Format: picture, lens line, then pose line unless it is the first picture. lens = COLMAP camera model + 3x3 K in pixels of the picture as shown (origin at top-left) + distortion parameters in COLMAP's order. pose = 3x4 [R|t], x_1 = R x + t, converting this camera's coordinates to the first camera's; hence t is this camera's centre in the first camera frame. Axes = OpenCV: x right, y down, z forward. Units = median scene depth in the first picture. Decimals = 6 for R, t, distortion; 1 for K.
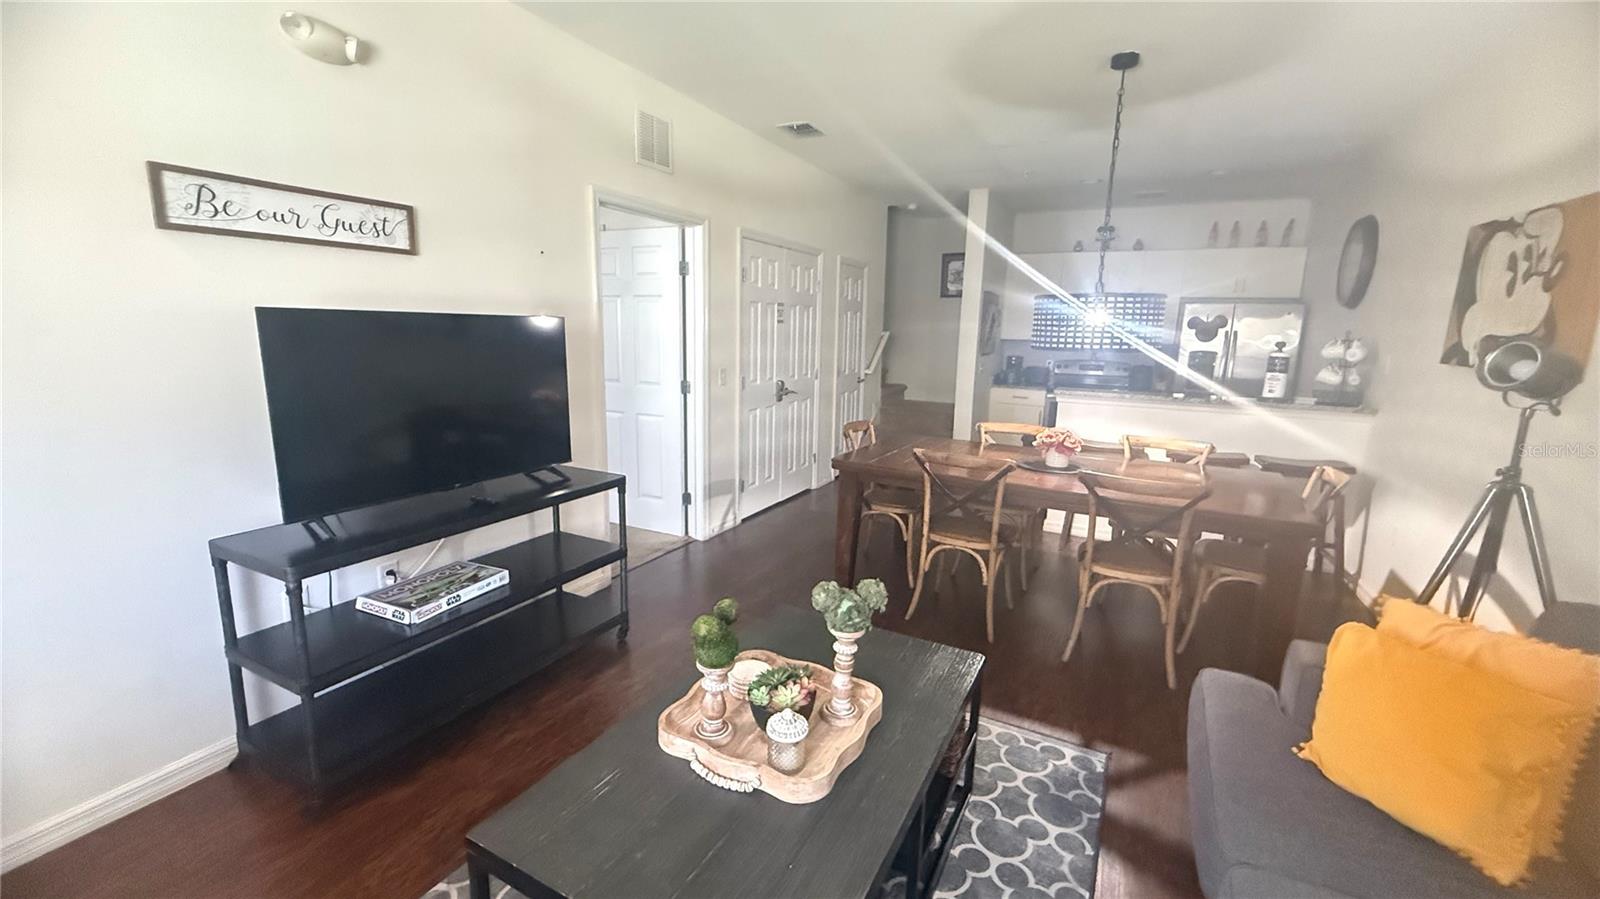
lens RADIAL K [[638.7, 0, 801.5], [0, 638.7, 449.3], [0, 0, 1]] dist [-0.000038, 0.001694]
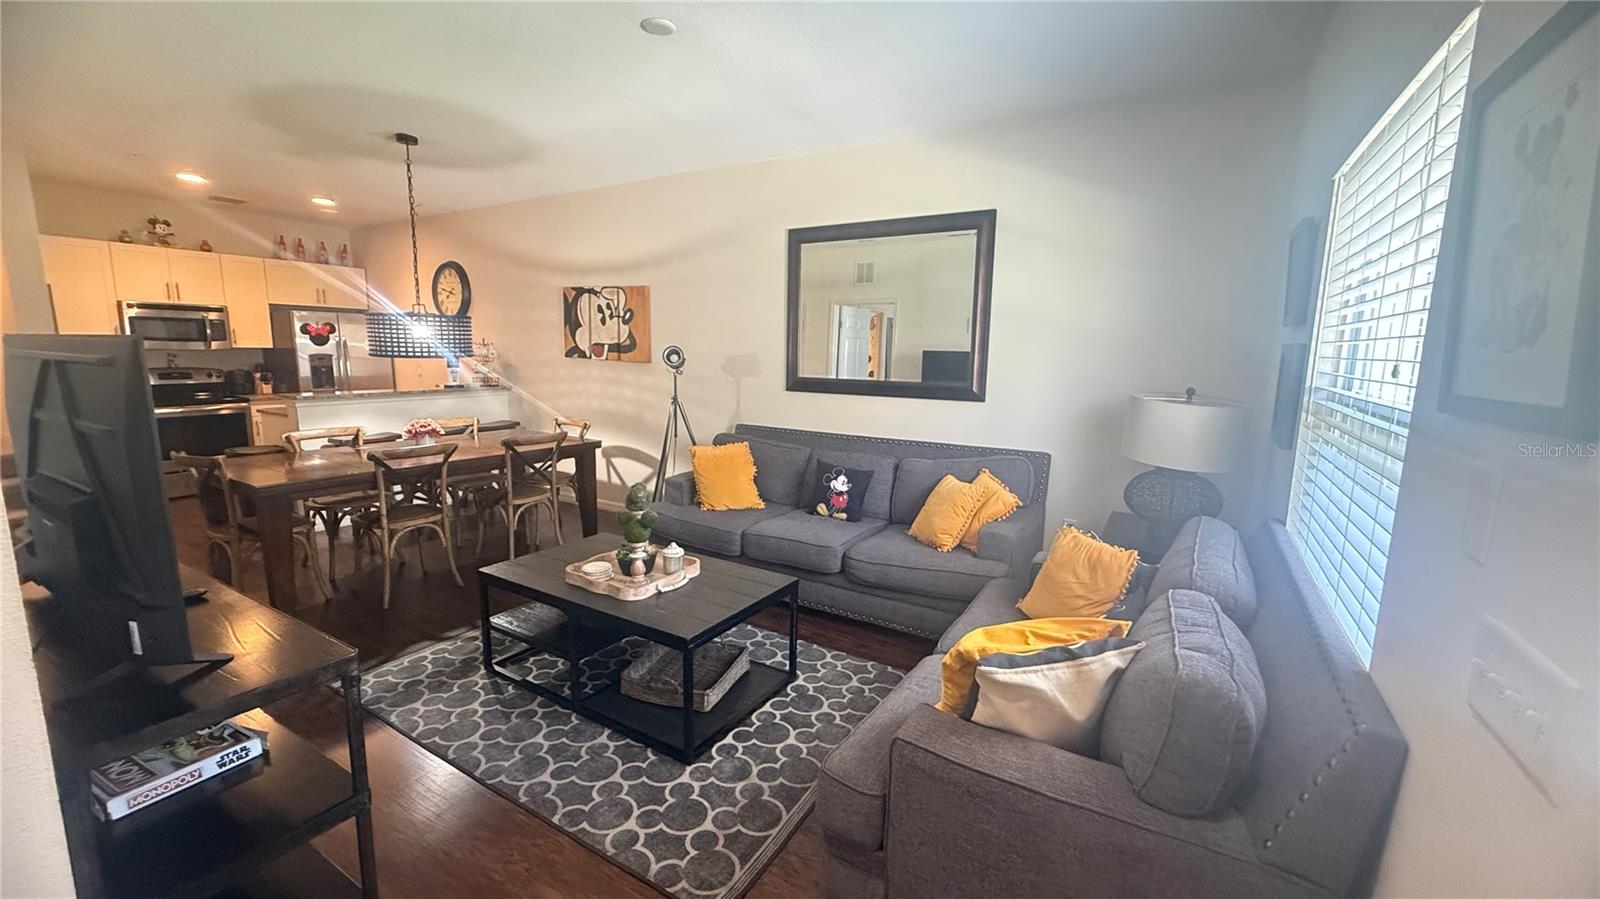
lens RADIAL K [[638.7, 0, 791.4], [0, 638.7, 449.2], [0, 0, 1]] dist [-0.000038, 0.001694]
pose [[0.072970, -0.176557, 0.981582, -0.825152], [0.171108, 0.971829, 0.162083, -0.057209], [-0.982546, 0.156130, 0.101125, 0.173956]]
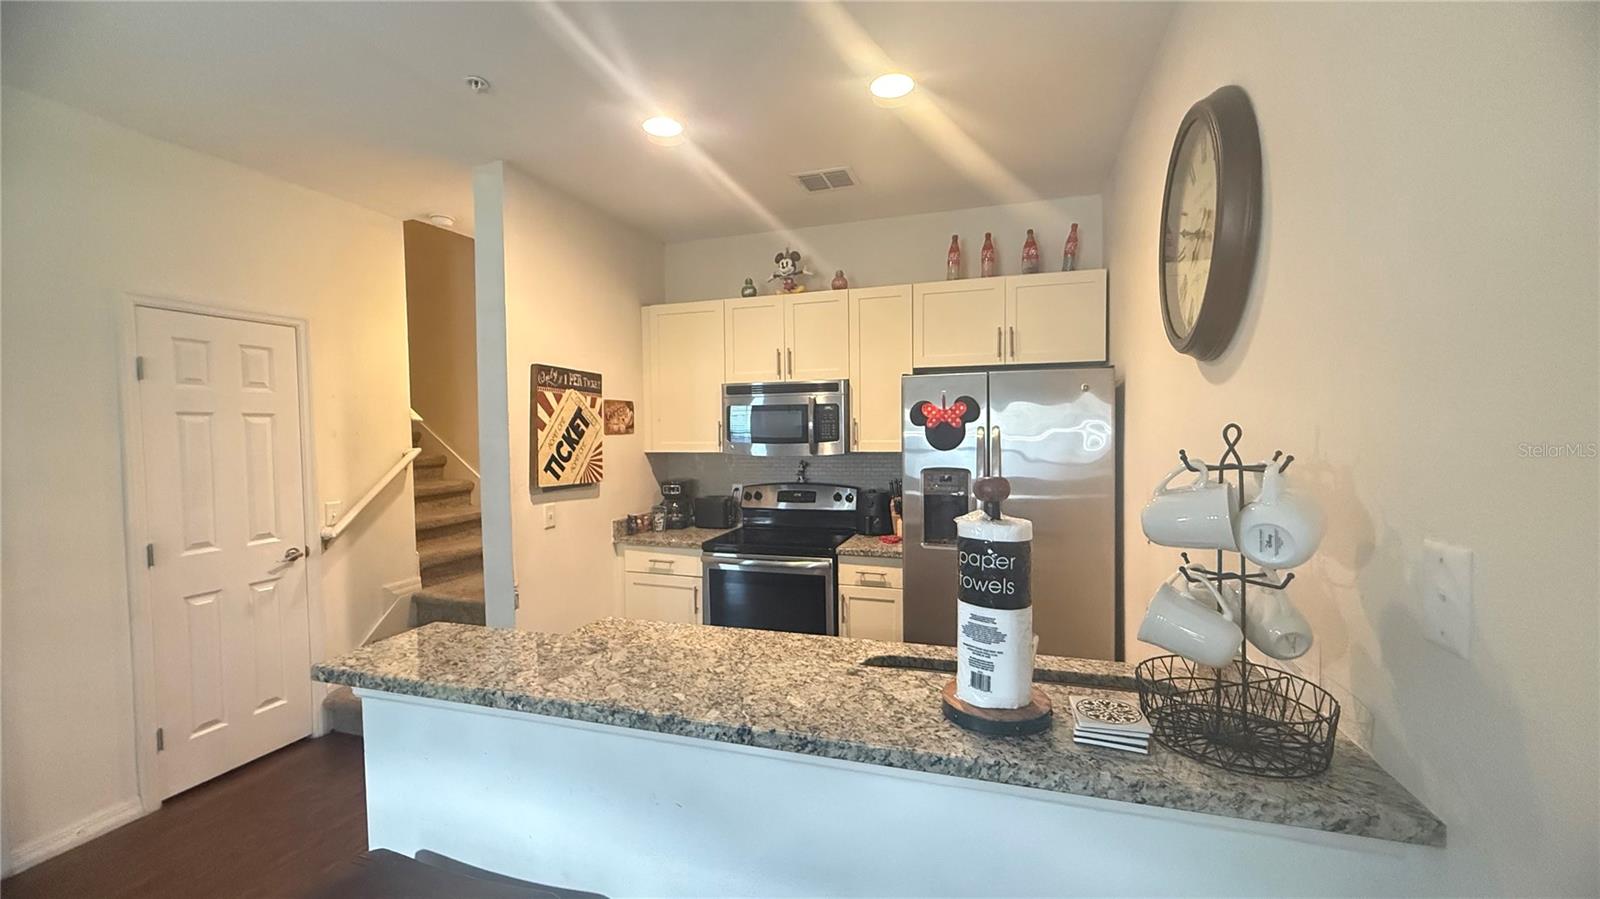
lens RADIAL K [[638.7, 0, 794.8], [0, 638.7, 456.4], [0, 0, 1]] dist [-0.000038, 0.001694]
pose [[0.987829, -0.041066, 0.150026, 0.810010], [0.062121, 0.988415, -0.138479, -0.186830], [-0.142601, 0.146113, 0.978936, 0.973203]]
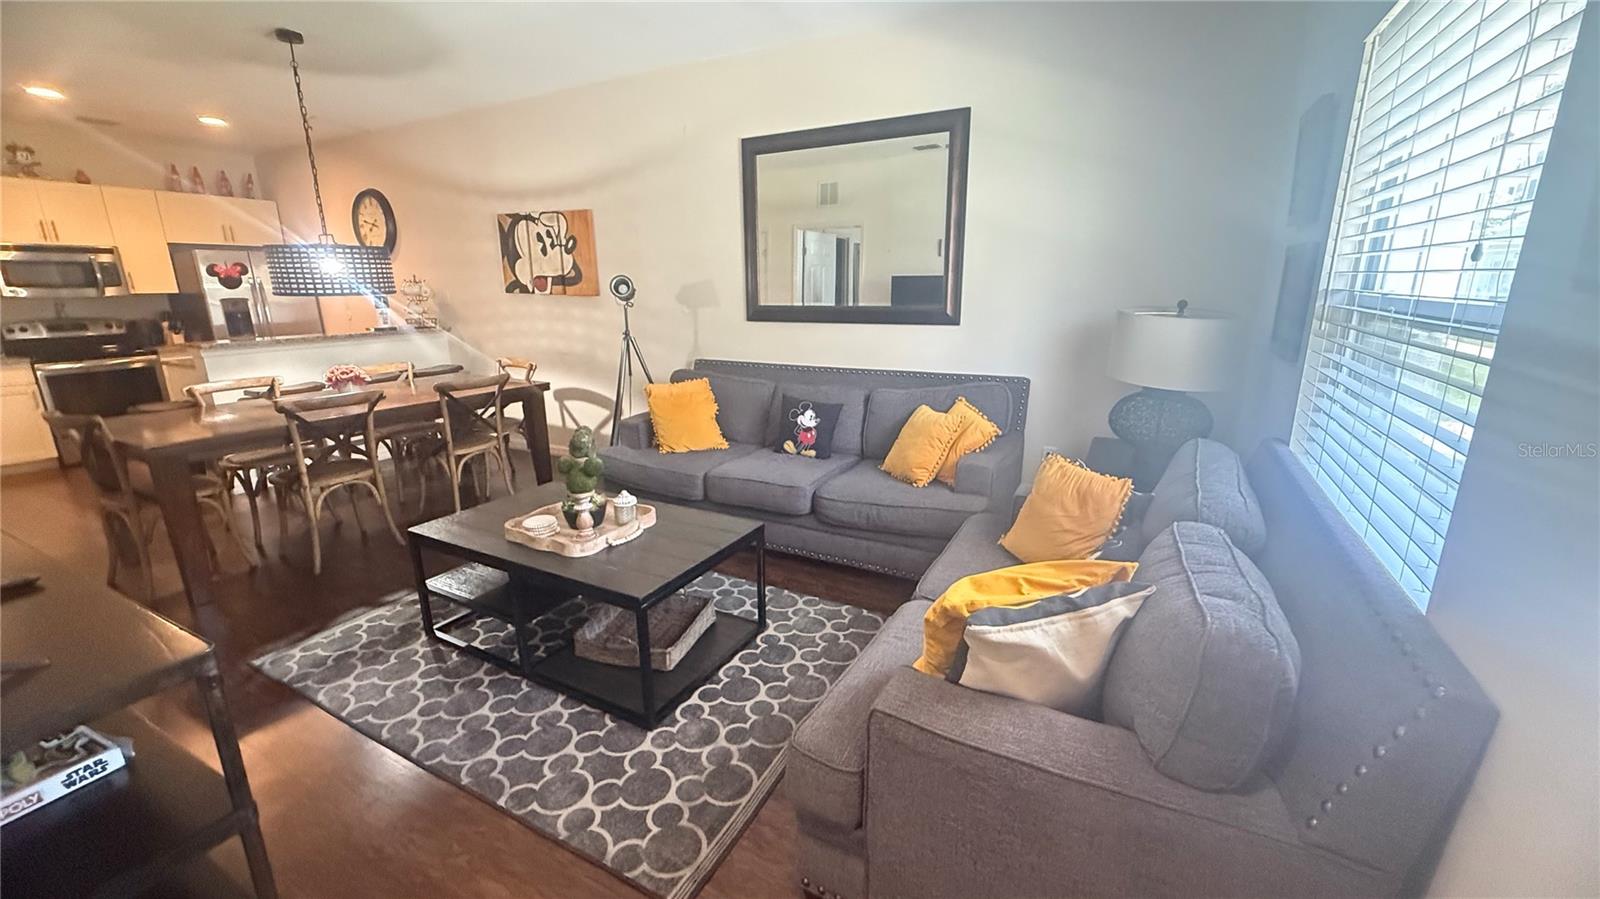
lens RADIAL K [[638.7, 0, 790.7], [0, 638.7, 448.5], [0, 0, 1]] dist [-0.000038, 0.001694]
pose [[0.022140, -0.273286, 0.961678, -0.742817], [0.198597, 0.943946, 0.263675, -0.035792], [-0.979831, 0.185148, 0.075173, 0.169651]]
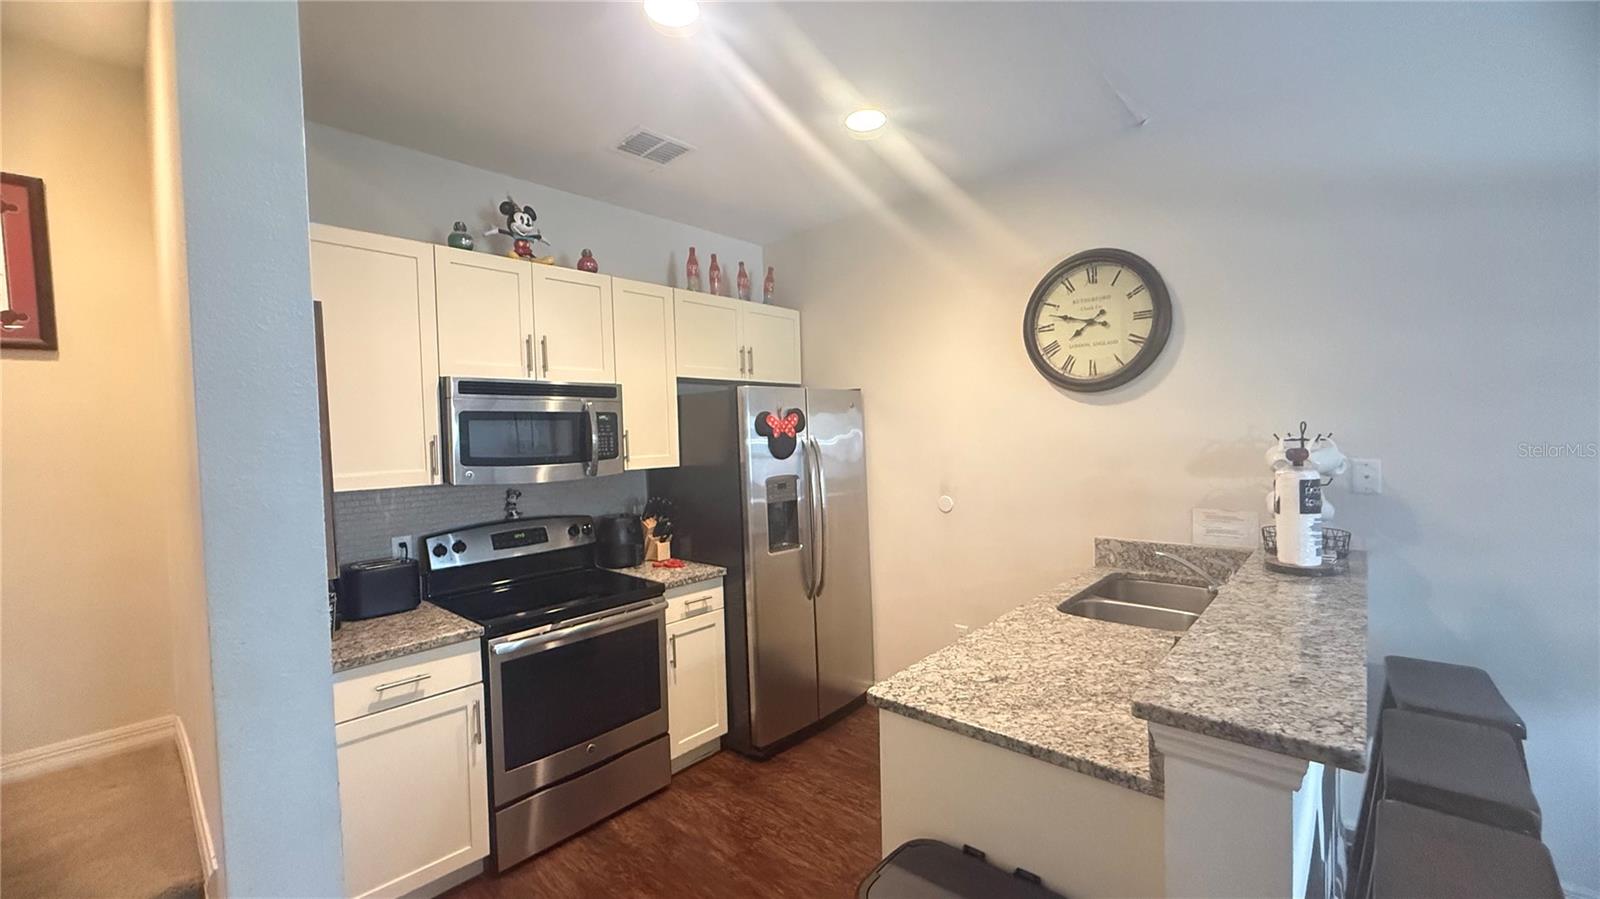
lens RADIAL K [[638.7, 0, 797.9], [0, 638.7, 451.7], [0, 0, 1]] dist [-0.000038, 0.001694]
pose [[0.263750, -0.059321, 0.962765, 0.241653], [0.217321, 0.976100, 0.000608, -0.314508], [-0.939791, 0.209068, 0.270338, 1.552004]]
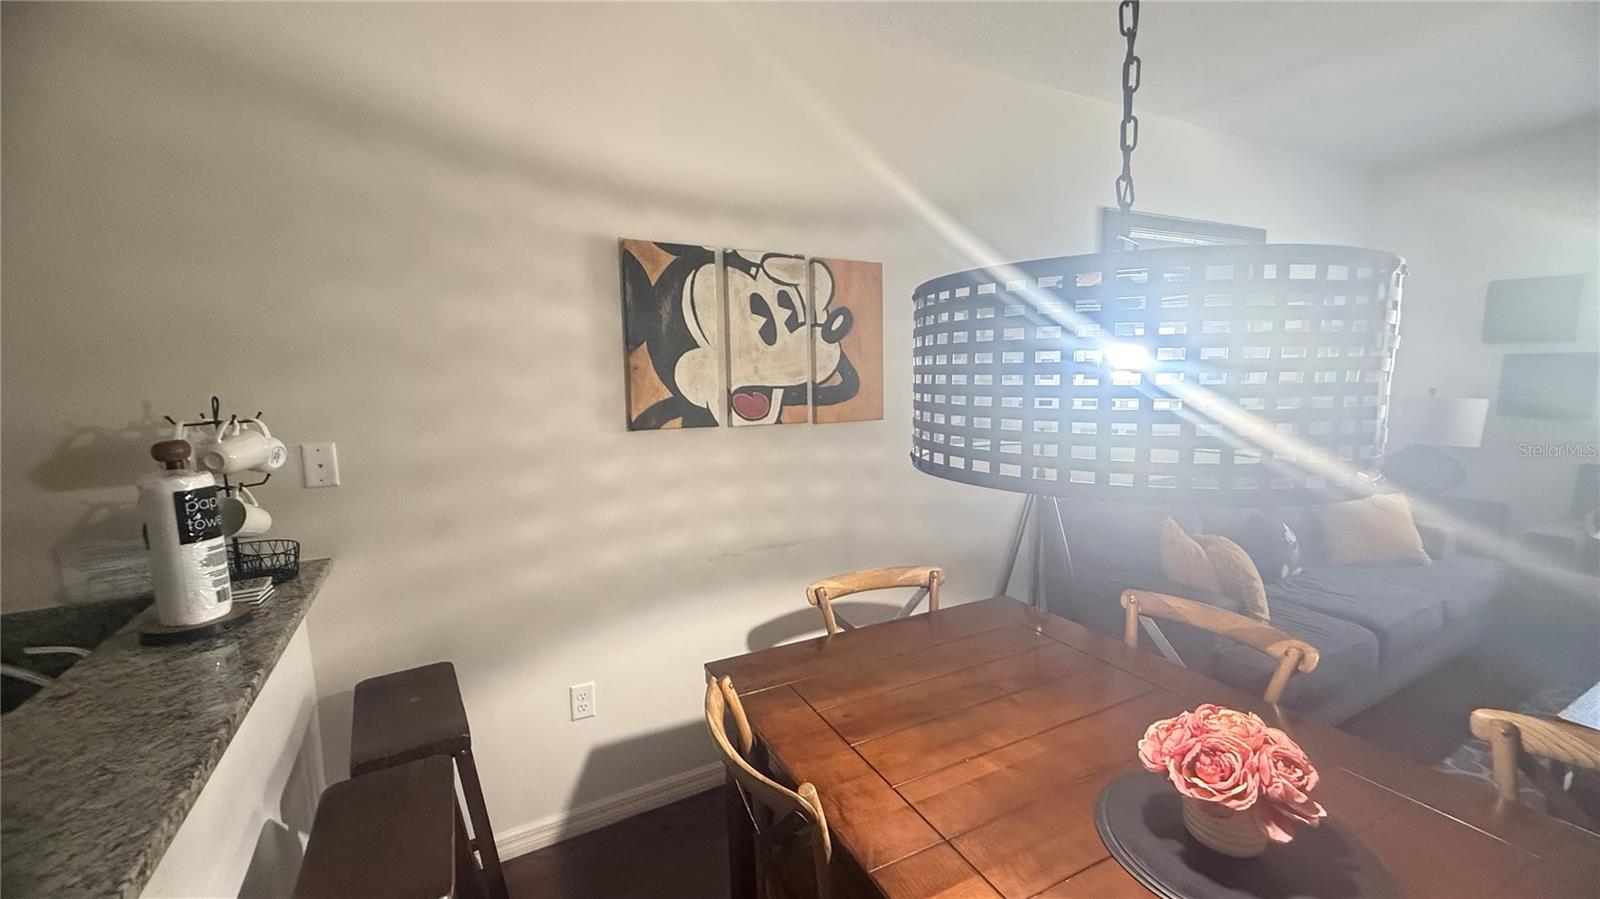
lens RADIAL K [[638.7, 0, 799.9], [0, 638.7, 441.9], [0, 0, 1]] dist [-0.000038, 0.001694]
pose [[-0.819119, -0.067095, 0.569687, 0.425604], [0.113795, 0.954391, 0.276023, -0.276776], [-0.562224, 0.290923, -0.774124, 1.355742]]
